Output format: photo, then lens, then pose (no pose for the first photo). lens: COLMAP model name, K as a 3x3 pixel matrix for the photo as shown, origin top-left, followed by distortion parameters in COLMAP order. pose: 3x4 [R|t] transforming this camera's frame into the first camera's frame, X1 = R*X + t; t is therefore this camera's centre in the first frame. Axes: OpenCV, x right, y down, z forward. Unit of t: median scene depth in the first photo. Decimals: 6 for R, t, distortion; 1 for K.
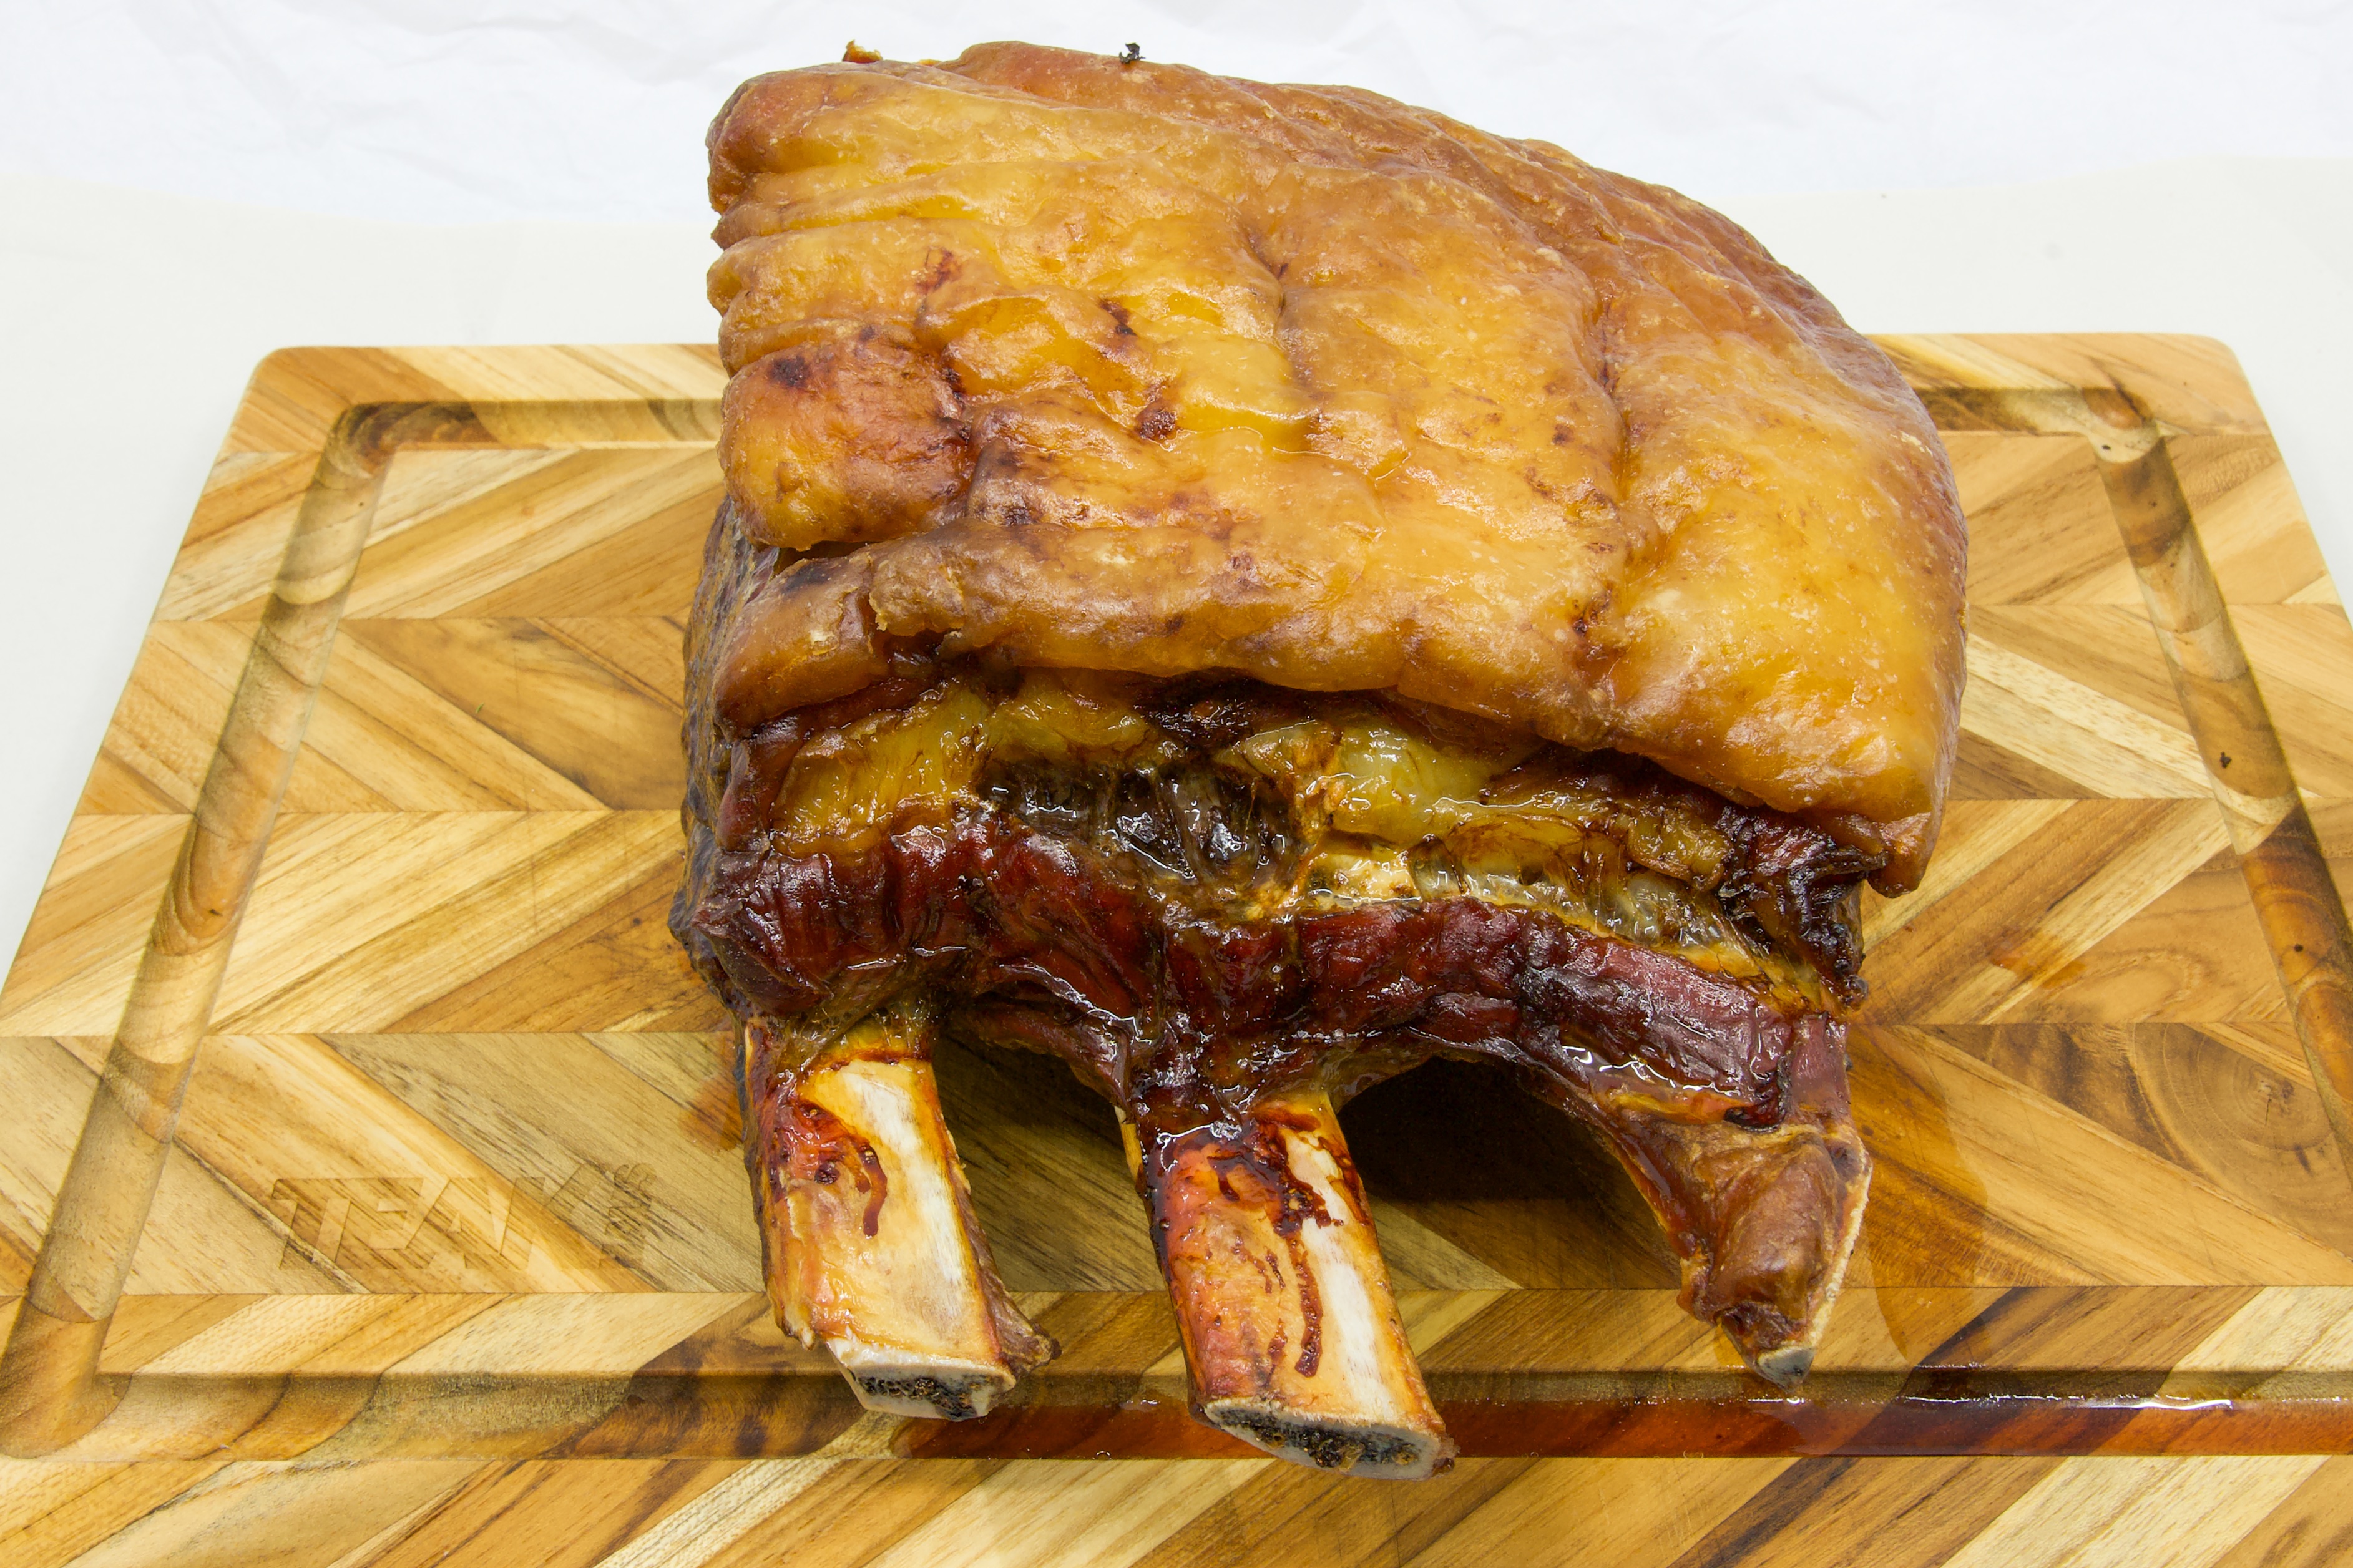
lens RADIAL K [[2996.0, 0, 1194.2], [0, 2996.0, 761.9], [0, 0, 1]] dist [0.001093, 0.000000]
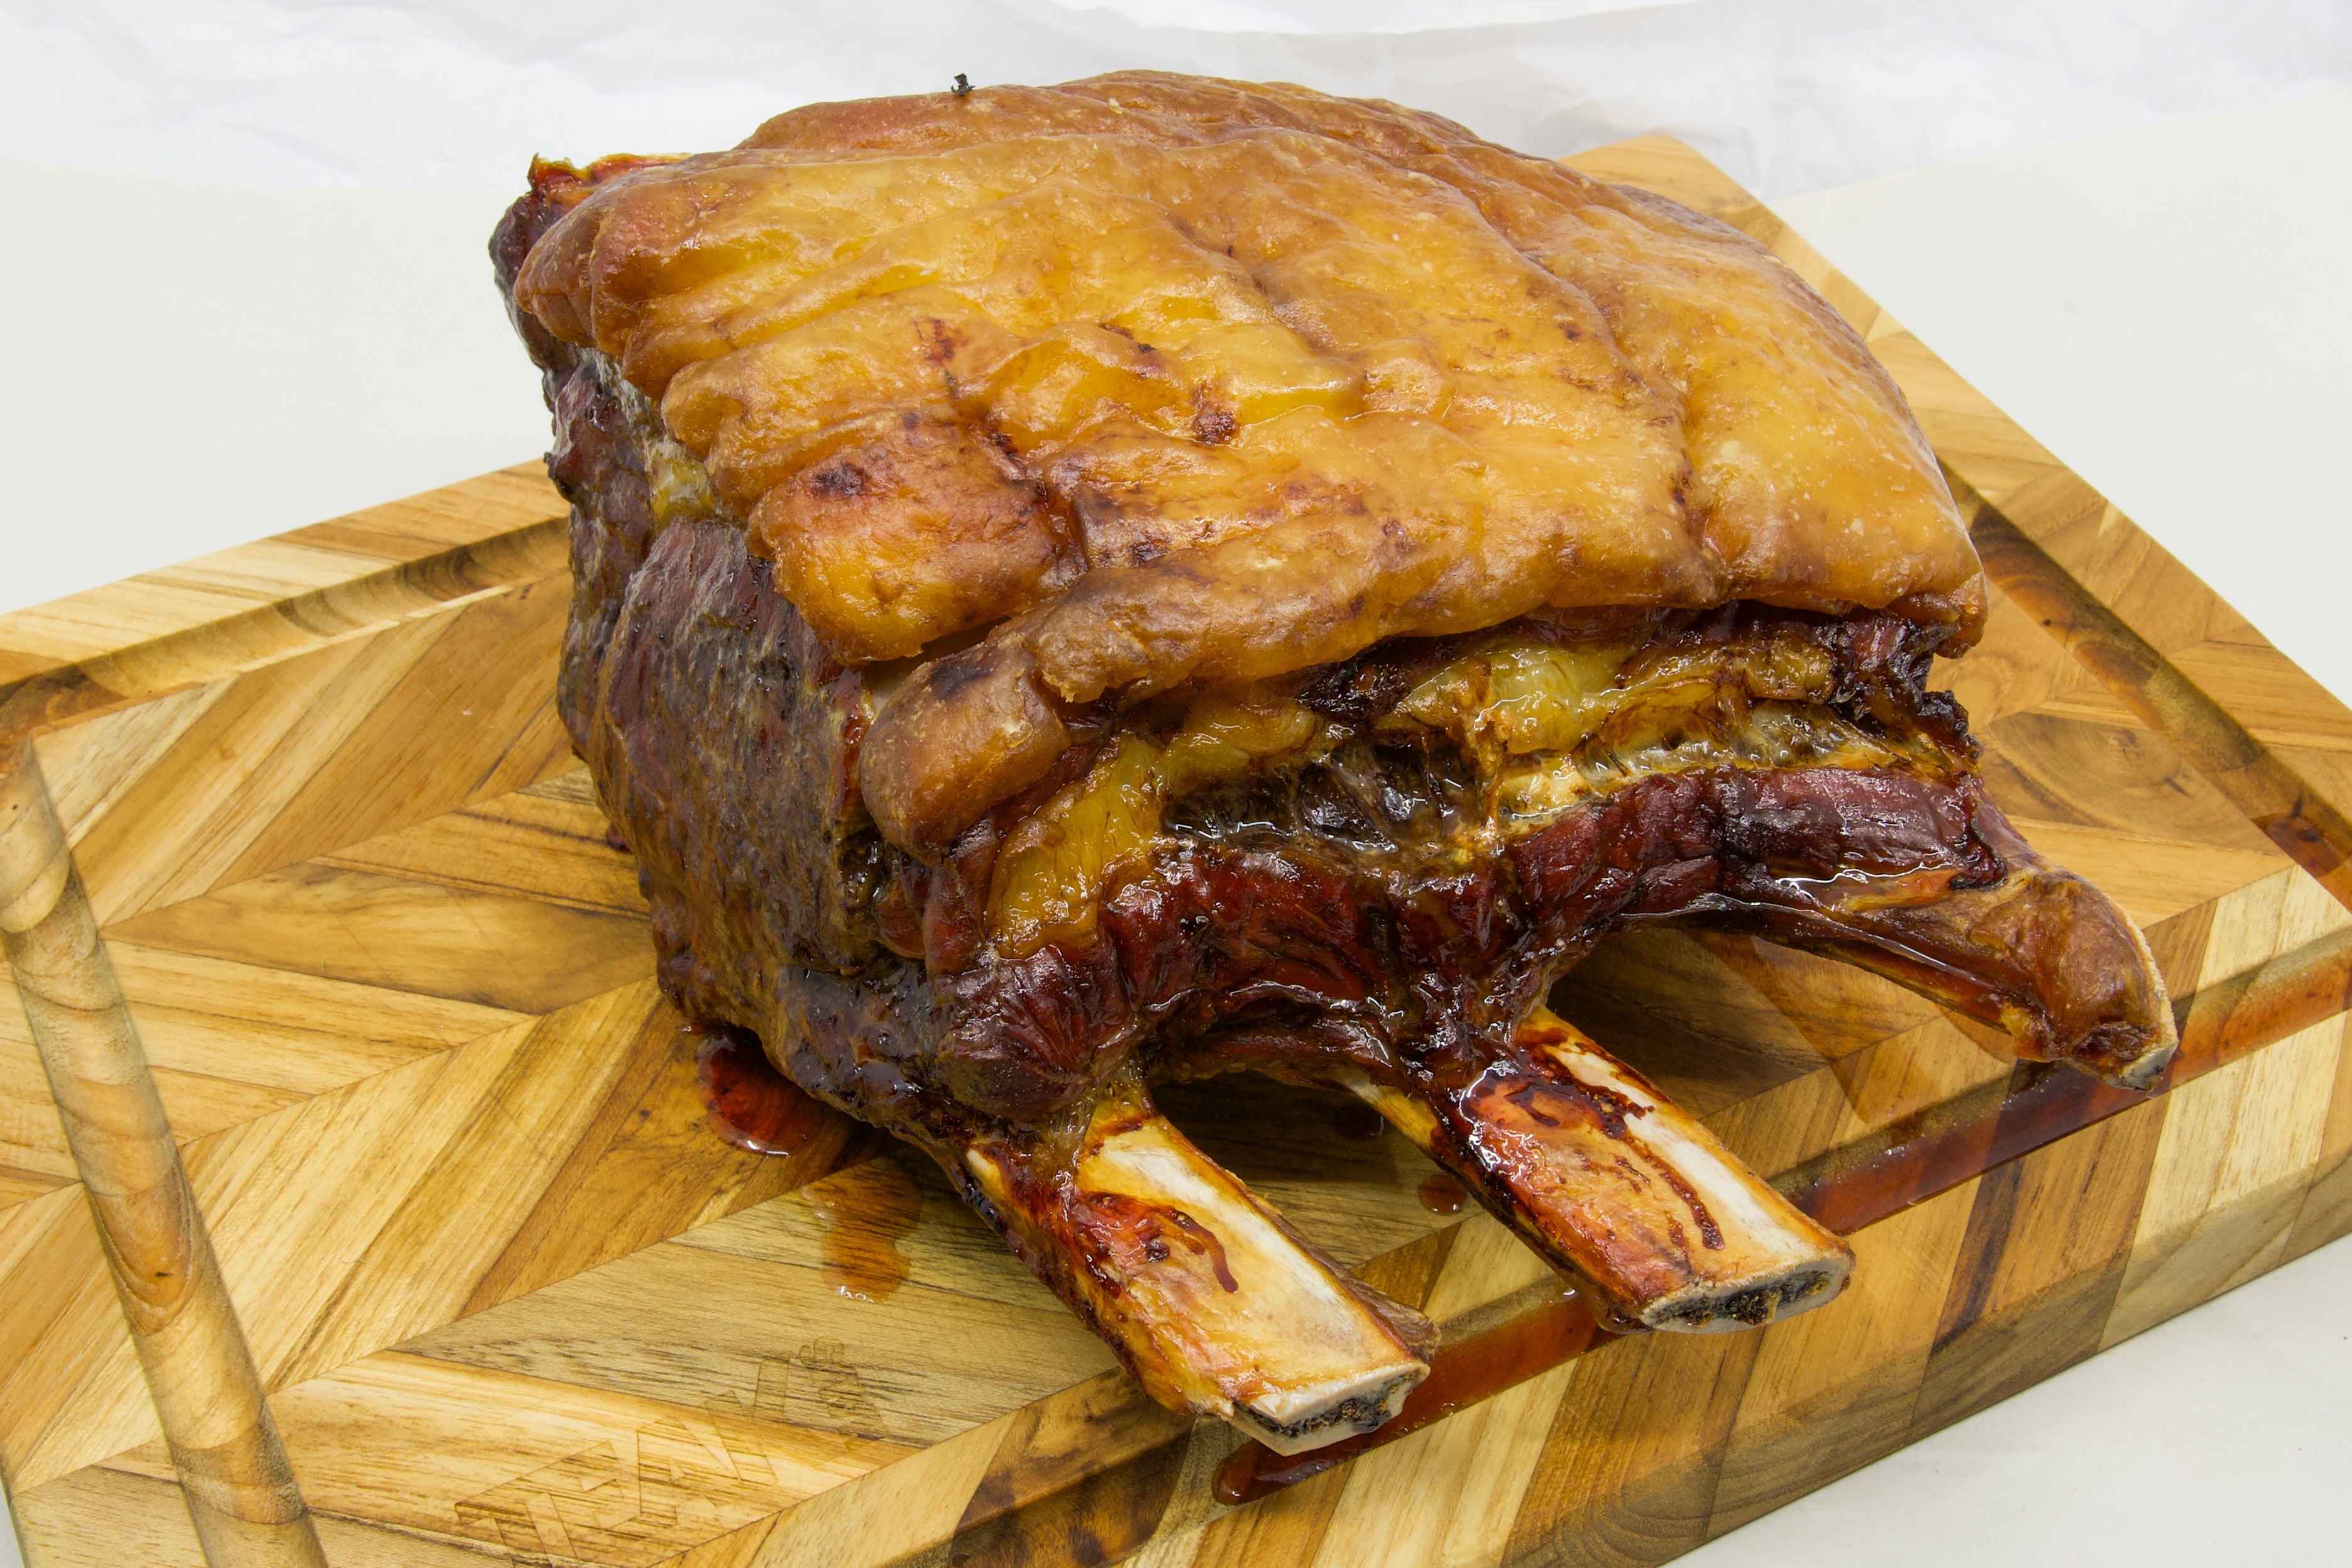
lens RADIAL K [[2994.9, 0, 1172.2], [0, 2994.9, 794.2], [0, 0, 1]] dist [0.001093, 0.000000]
pose [[0.885734, -0.312509, 0.343240, -0.373199], [0.305181, 0.949201, 0.076694, -0.071422], [-0.349771, 0.036819, 0.936111, 0.068842]]
